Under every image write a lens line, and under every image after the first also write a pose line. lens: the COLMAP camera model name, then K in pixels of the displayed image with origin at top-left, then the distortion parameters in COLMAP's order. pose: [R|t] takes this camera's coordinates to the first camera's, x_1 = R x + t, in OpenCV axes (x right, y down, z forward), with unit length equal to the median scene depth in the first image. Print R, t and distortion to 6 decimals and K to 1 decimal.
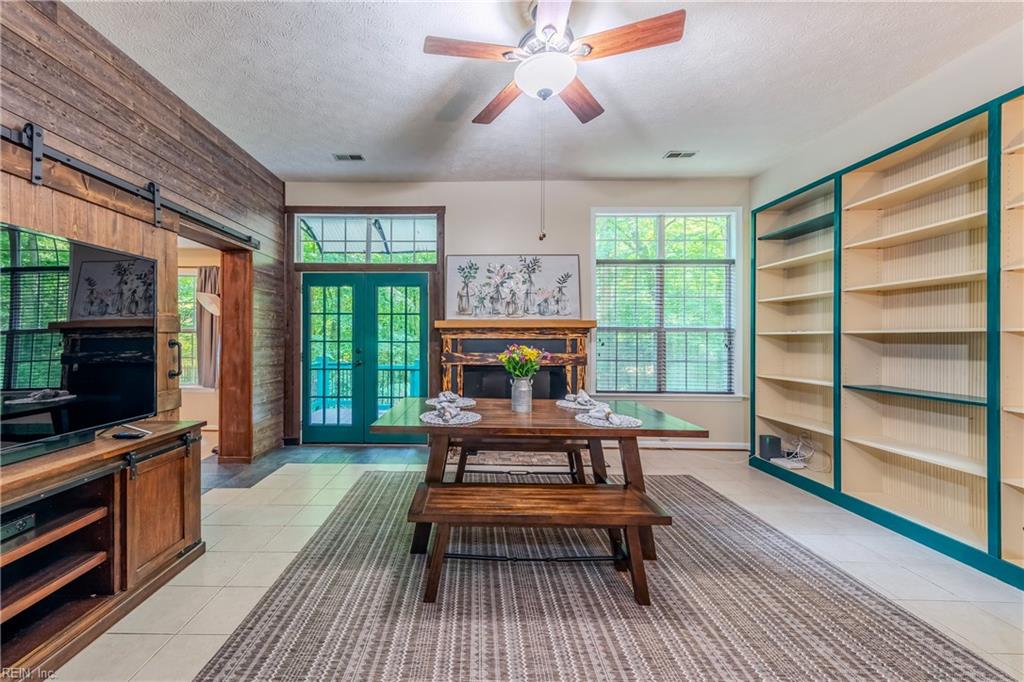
lens RADIAL K [[375.0, 0, 470.0], [0, 375.0, 339.1], [0, 0, 1]] dist [0.000473, -0.000148]
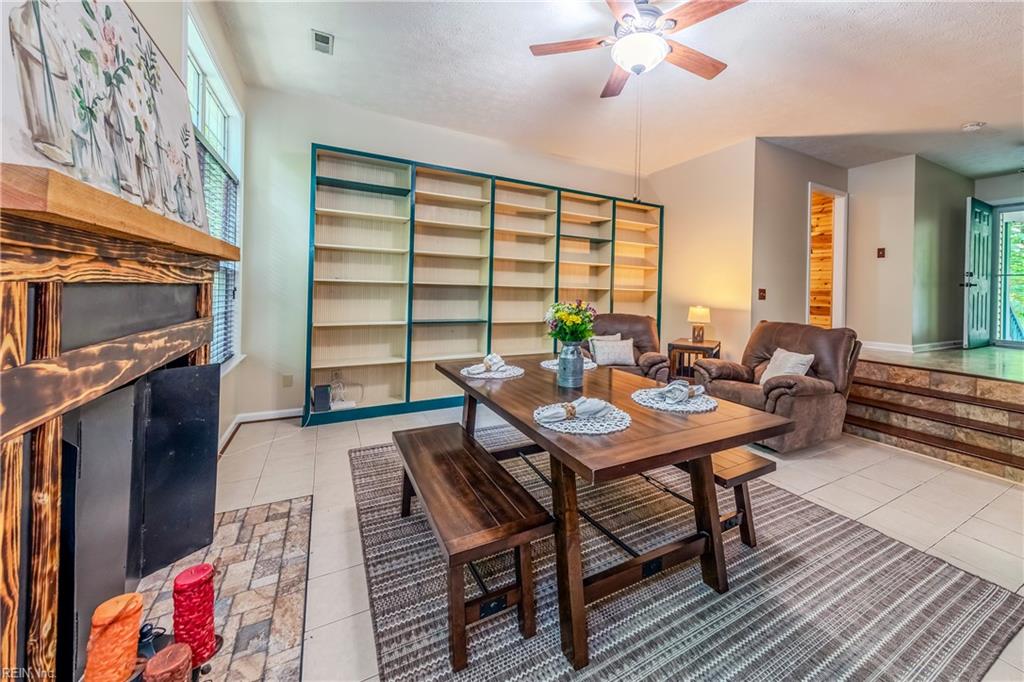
lens RADIAL K [[398.5, 0, 557.1], [0, 398.5, 291.5], [0, 0, 1]] dist [0.000863, 0.000079]
pose [[-0.516934, -0.013681, 0.855916, -0.652051], [-0.021015, 0.999774, 0.003289, -0.004359], [-0.855767, -0.016287, -0.517104, 1.722604]]
